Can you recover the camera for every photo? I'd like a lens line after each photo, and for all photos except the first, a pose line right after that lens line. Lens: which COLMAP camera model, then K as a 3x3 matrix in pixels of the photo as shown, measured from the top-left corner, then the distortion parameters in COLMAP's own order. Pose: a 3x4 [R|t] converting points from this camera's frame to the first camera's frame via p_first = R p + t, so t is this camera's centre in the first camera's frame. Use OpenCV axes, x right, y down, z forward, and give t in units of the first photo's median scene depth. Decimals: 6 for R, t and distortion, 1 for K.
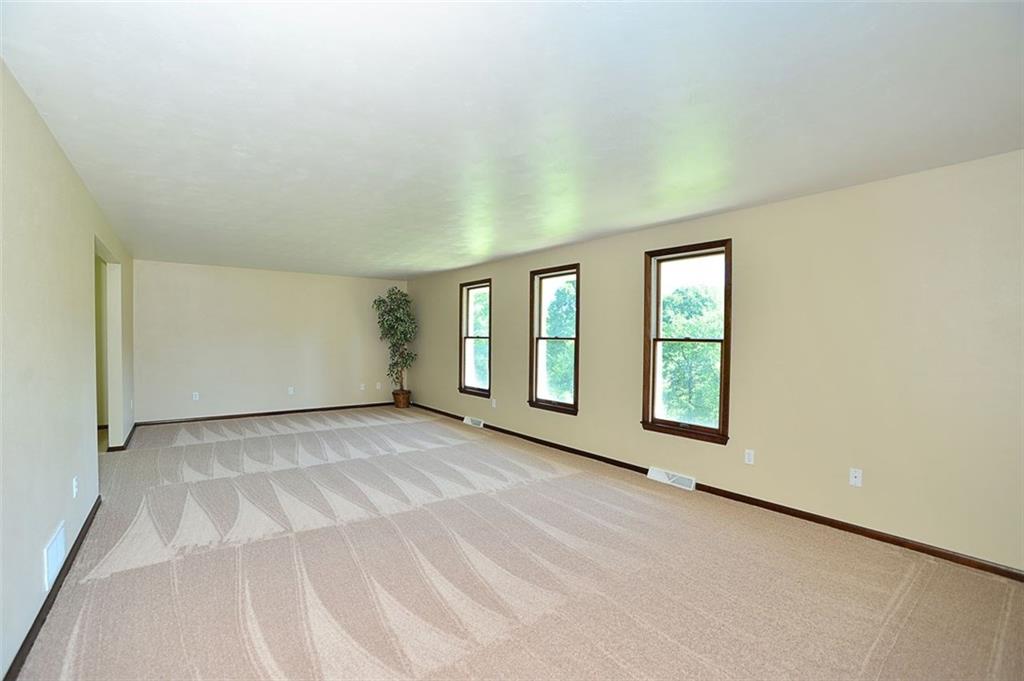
lens RADIAL K [[448.9, 0, 508.6], [0, 448.9, 344.4], [0, 0, 1]] dist [-0.060700, 0.019549]
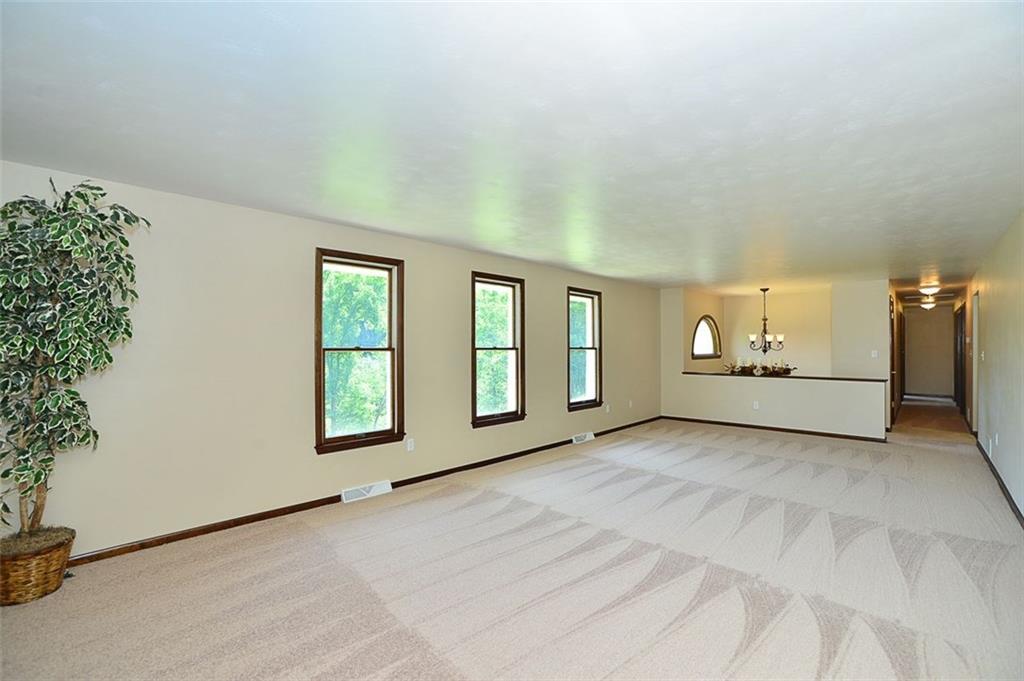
lens RADIAL K [[448.9, 0, 508.6], [0, 448.9, 344.4], [0, 0, 1]] dist [-0.060700, 0.019549]
pose [[-0.153306, -0.002842, 0.988175, -0.701381], [0.014181, 0.999887, 0.005075, -0.022307], [-0.988077, 0.014791, -0.153249, 0.918401]]
